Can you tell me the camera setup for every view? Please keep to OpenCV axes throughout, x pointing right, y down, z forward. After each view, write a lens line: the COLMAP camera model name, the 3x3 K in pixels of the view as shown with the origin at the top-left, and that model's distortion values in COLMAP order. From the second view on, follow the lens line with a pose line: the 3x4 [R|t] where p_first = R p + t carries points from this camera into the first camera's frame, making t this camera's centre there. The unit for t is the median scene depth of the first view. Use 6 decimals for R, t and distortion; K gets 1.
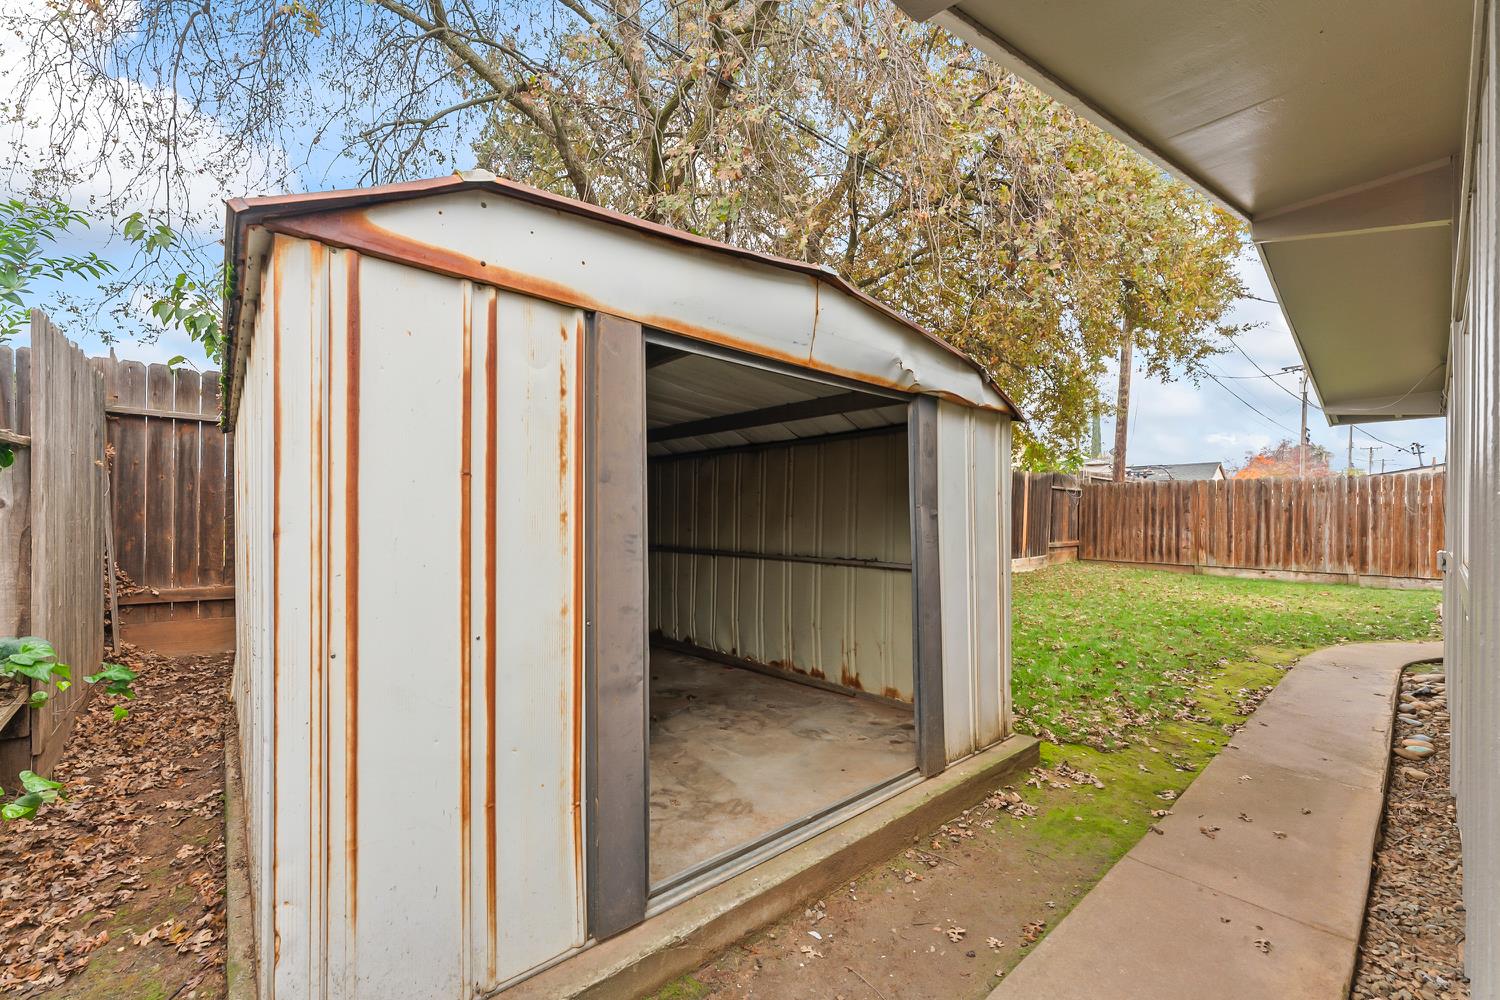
lens RADIAL K [[593.9, 0, 736.8], [0, 593.9, 522.6], [0, 0, 1]] dist [-0.002923, 0.000753]
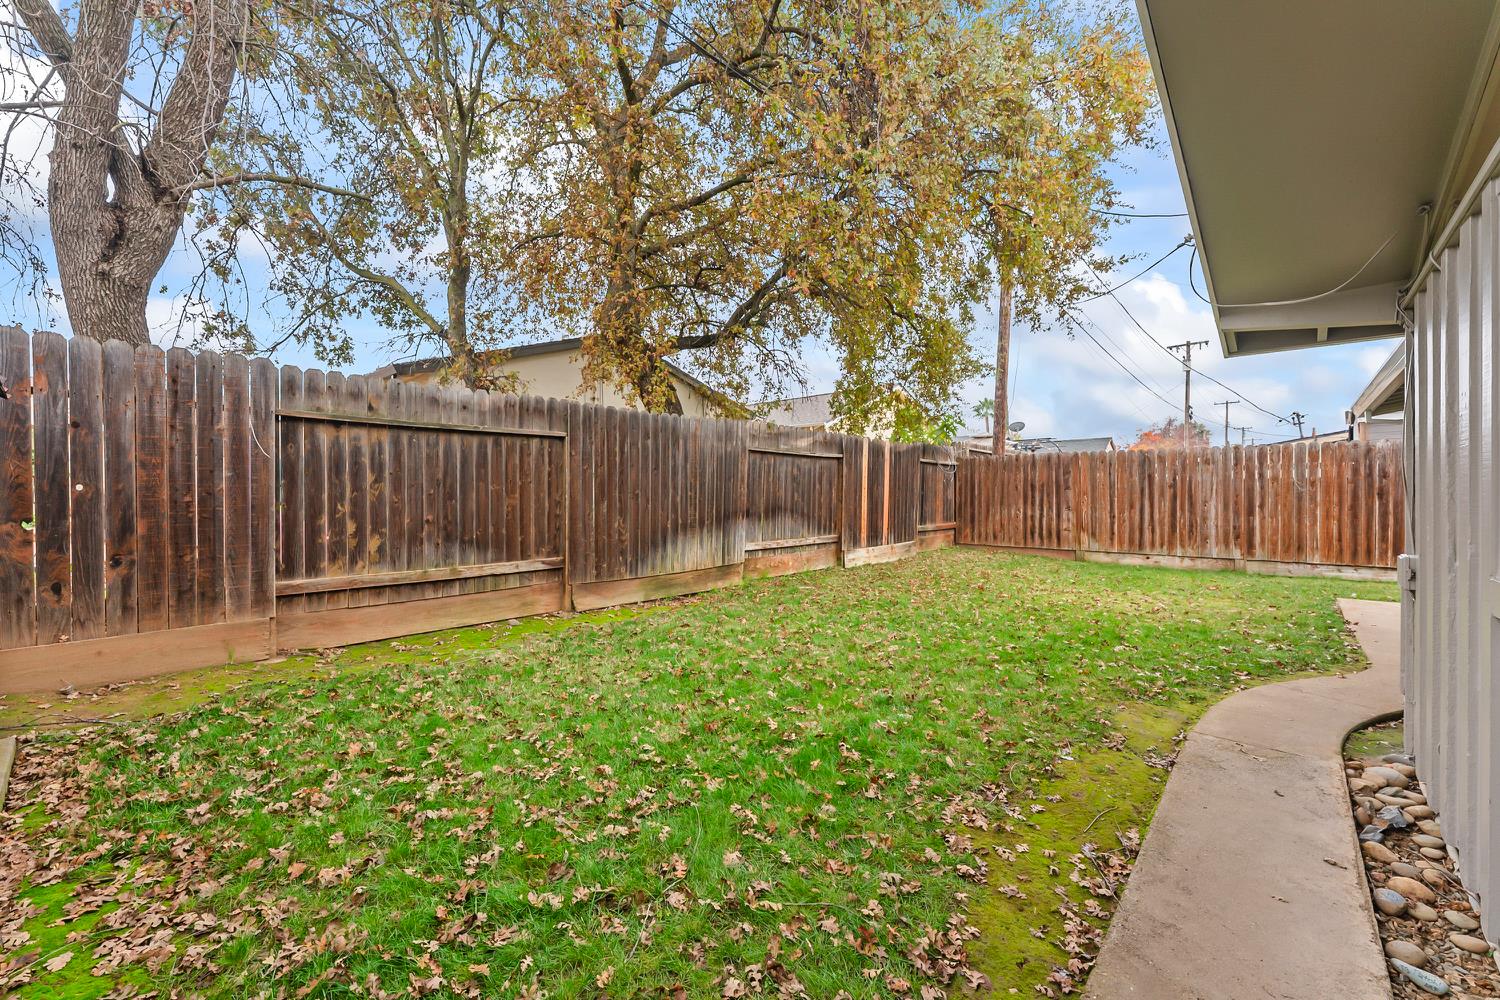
lens RADIAL K [[593.9, 0, 750.7], [0, 593.9, 499.8], [0, 0, 1]] dist [-0.002923, 0.000753]
pose [[0.991757, -0.007972, 0.127886, 0.200781], [0.008170, 0.999966, -0.001024, -0.004639], [-0.127874, 0.002060, 0.991788, 0.211560]]
